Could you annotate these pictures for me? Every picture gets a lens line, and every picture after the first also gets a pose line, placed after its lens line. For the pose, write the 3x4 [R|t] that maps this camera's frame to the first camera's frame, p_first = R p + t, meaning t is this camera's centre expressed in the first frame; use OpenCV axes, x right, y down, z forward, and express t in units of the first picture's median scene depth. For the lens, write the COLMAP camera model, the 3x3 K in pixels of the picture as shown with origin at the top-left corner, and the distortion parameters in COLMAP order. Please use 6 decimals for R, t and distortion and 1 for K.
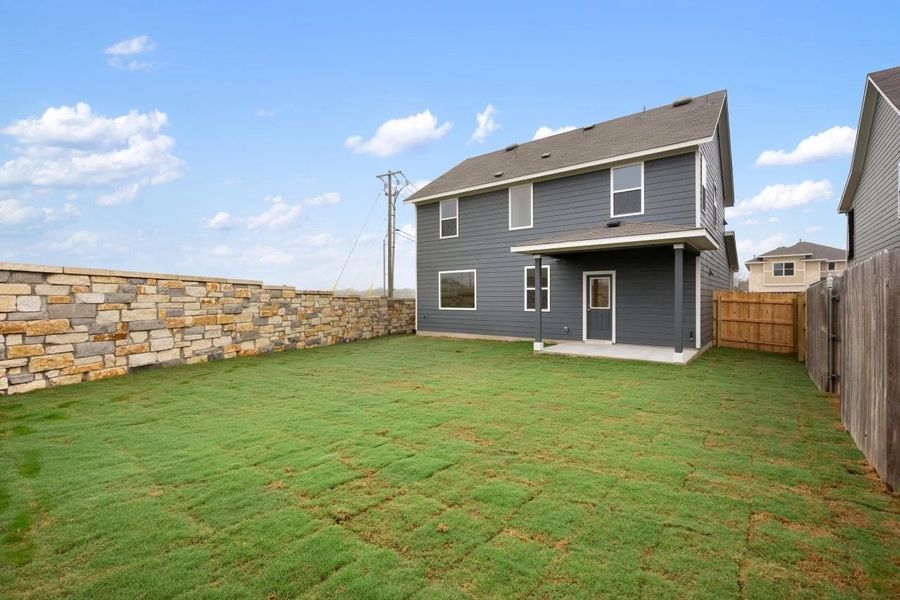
lens RADIAL K [[426.1, 0, 443.7], [0, 426.1, 297.3], [0, 0, 1]] dist [0.003416, -0.001083]
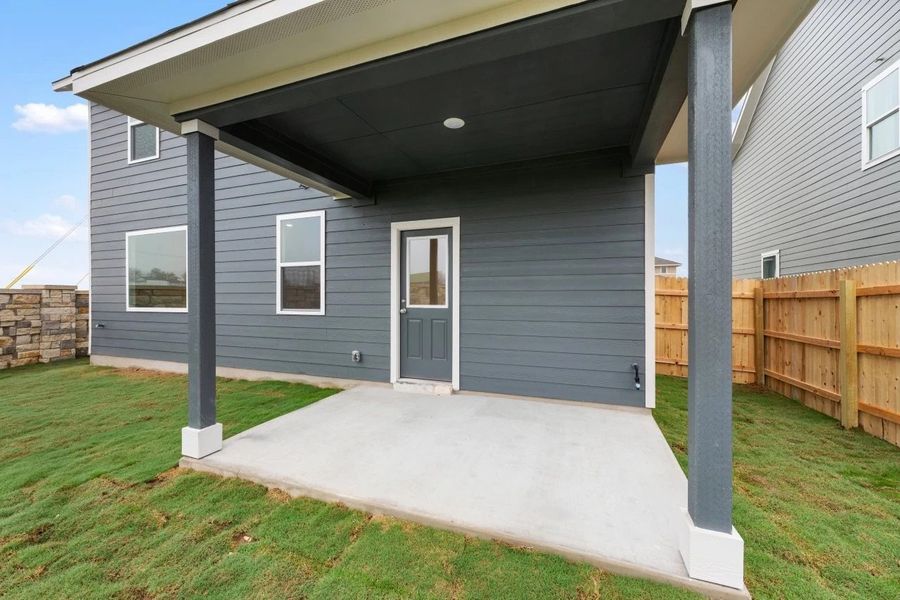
lens RADIAL K [[352.5, 0, 450.5], [0, 352.5, 300.1], [0, 0, 1]] dist [-0.003230, 0.000316]
pose [[0.954875, 0.001196, 0.297007, 0.329463], [-0.002817, 0.999983, 0.005030, 0.019326], [-0.296996, -0.005640, 0.954862, 0.758362]]
